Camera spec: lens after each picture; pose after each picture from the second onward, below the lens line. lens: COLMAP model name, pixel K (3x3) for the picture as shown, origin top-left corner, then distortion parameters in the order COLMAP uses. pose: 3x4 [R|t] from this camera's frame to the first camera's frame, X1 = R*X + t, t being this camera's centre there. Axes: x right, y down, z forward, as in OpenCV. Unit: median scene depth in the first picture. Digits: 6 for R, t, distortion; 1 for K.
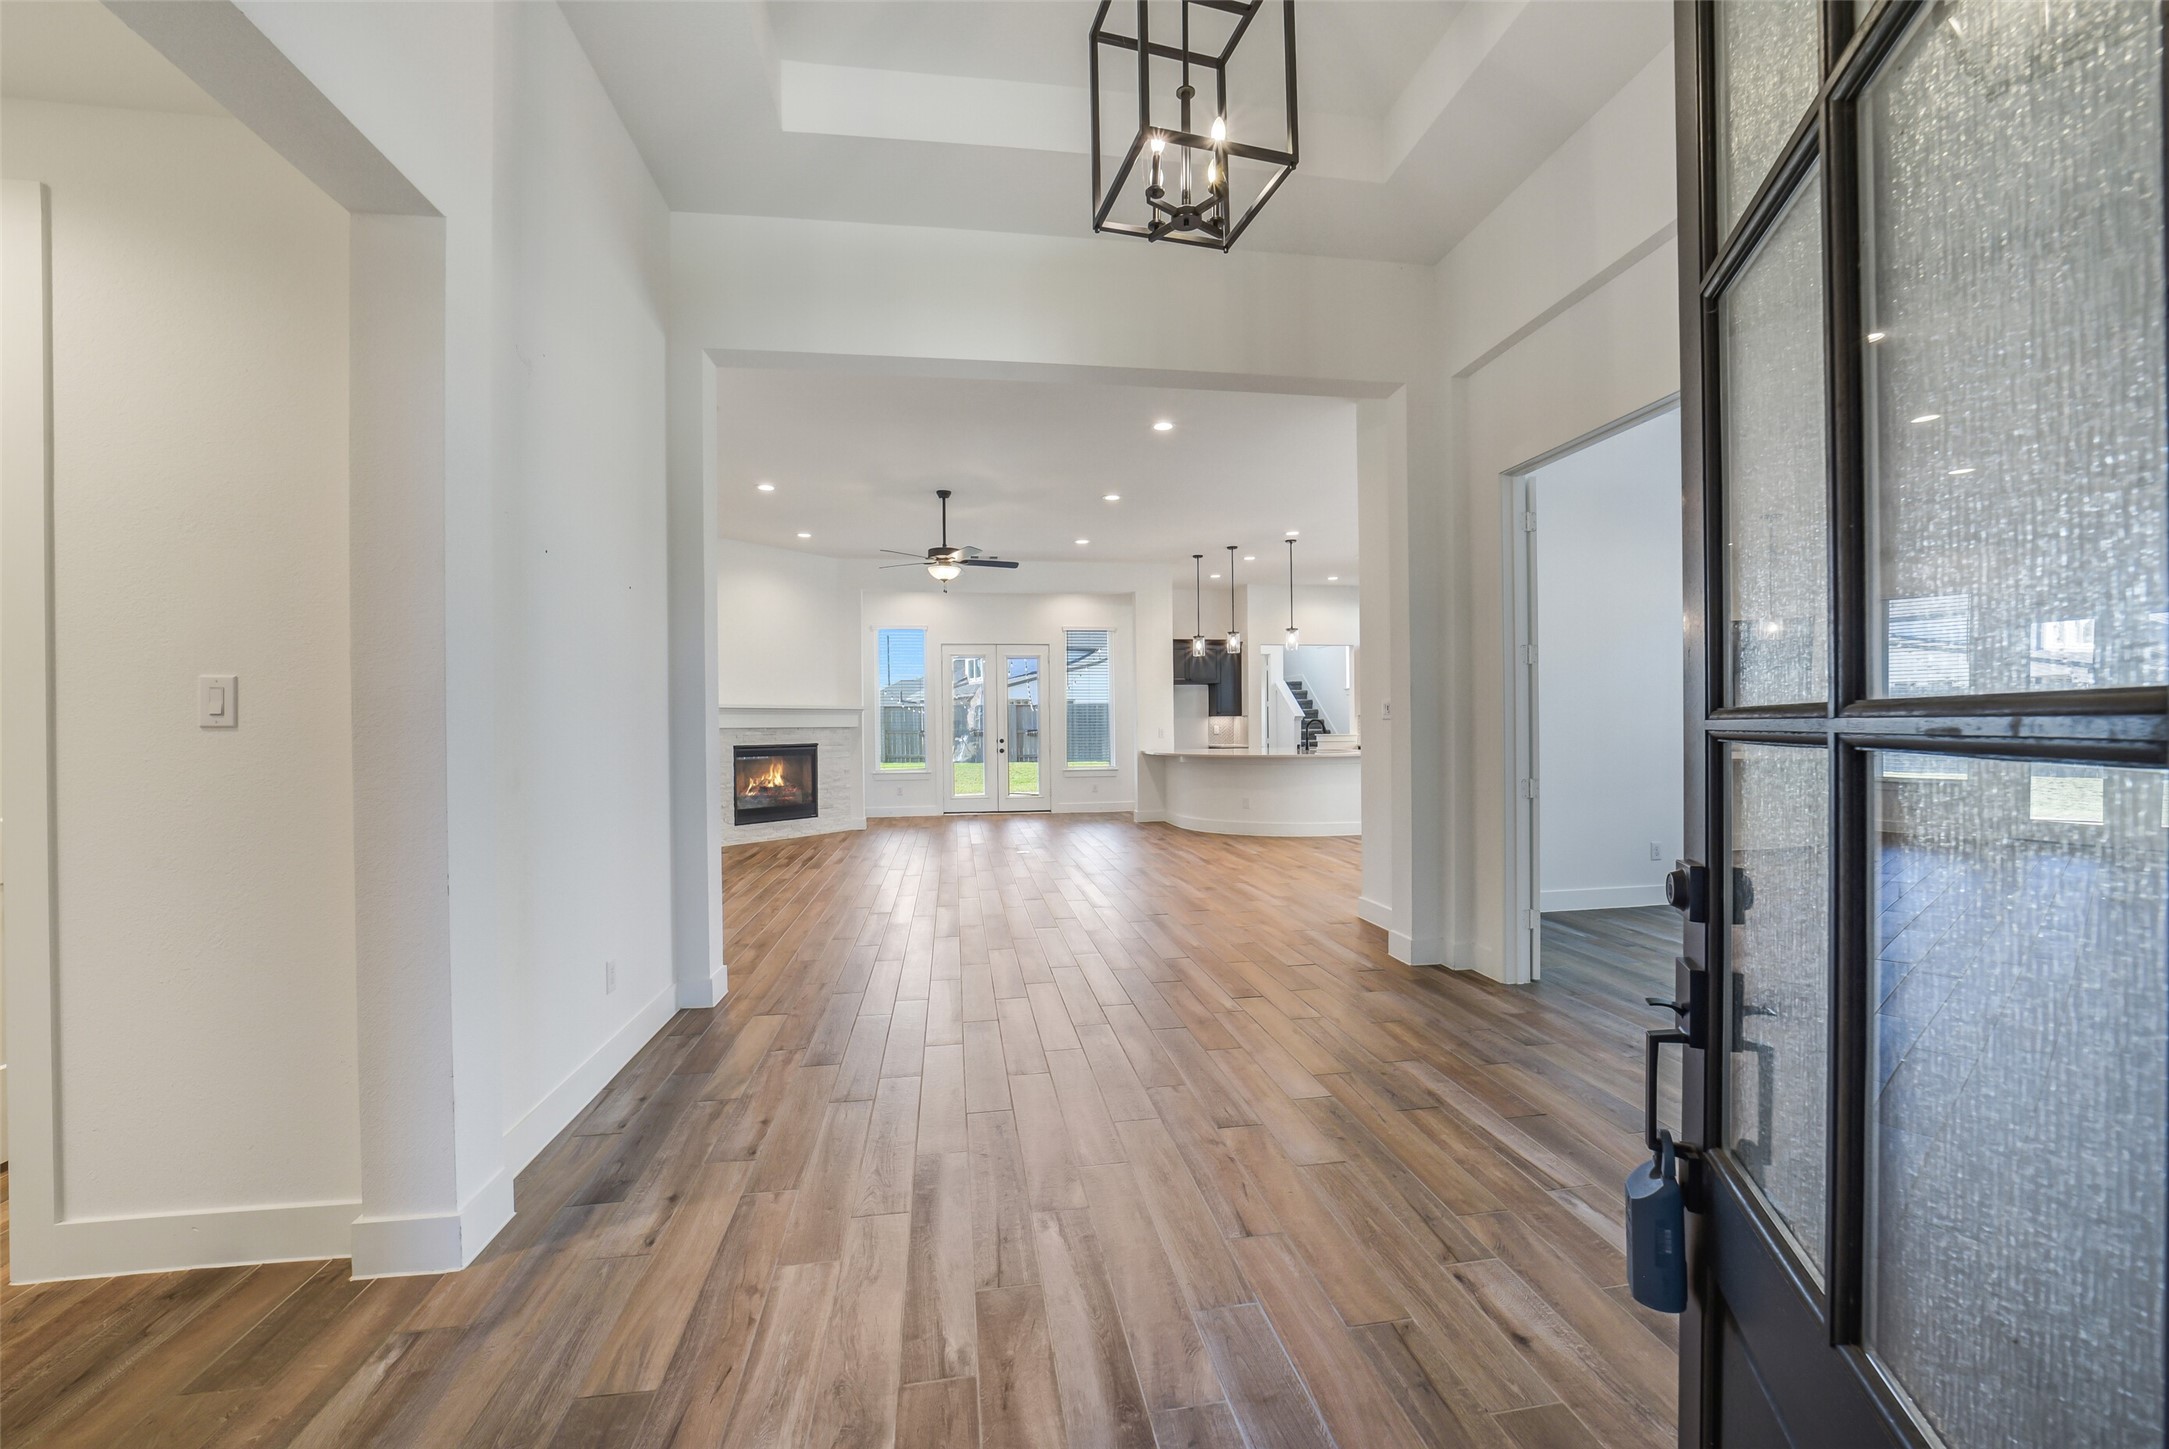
lens RADIAL K [[861.7, 0, 1097.0], [0, 861.7, 733.6], [0, 0, 1]] dist [-0.037587, 0.009039]
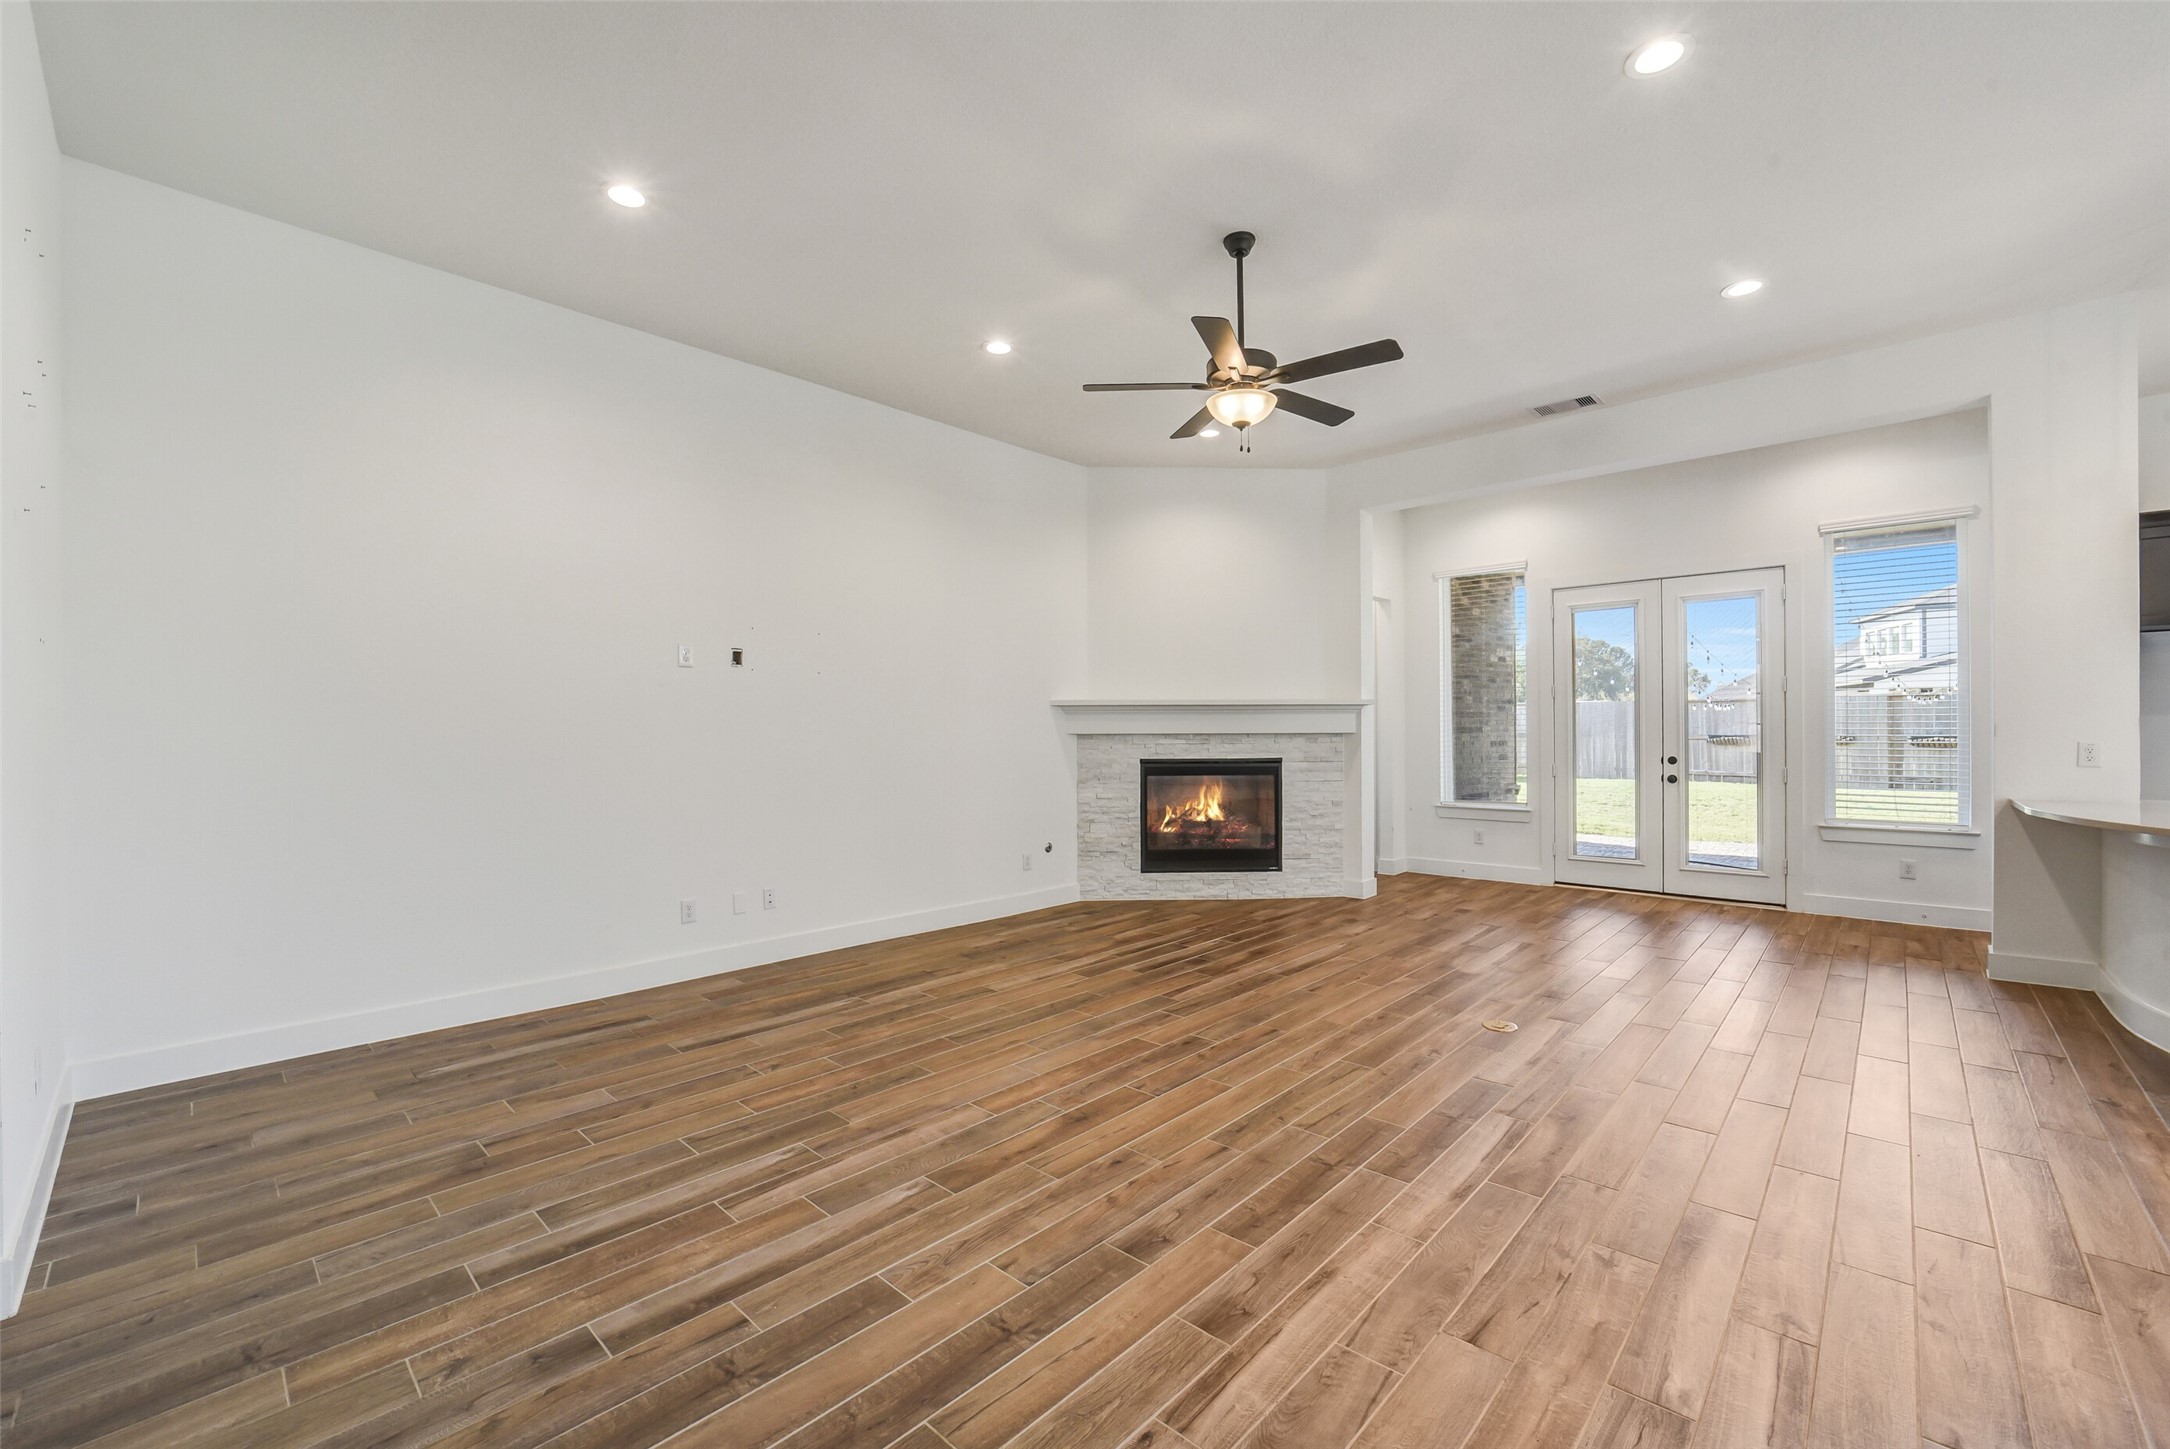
lens RADIAL K [[862.1, 0, 1097.5], [0, 862.1, 733.6], [0, 0, 1]] dist [-0.037587, 0.009039]
pose [[0.606709, 0.007056, -0.794893, 0.109208], [-0.007206, 0.999968, 0.003376, -0.008687], [0.794892, 0.003680, 0.606740, 0.487759]]
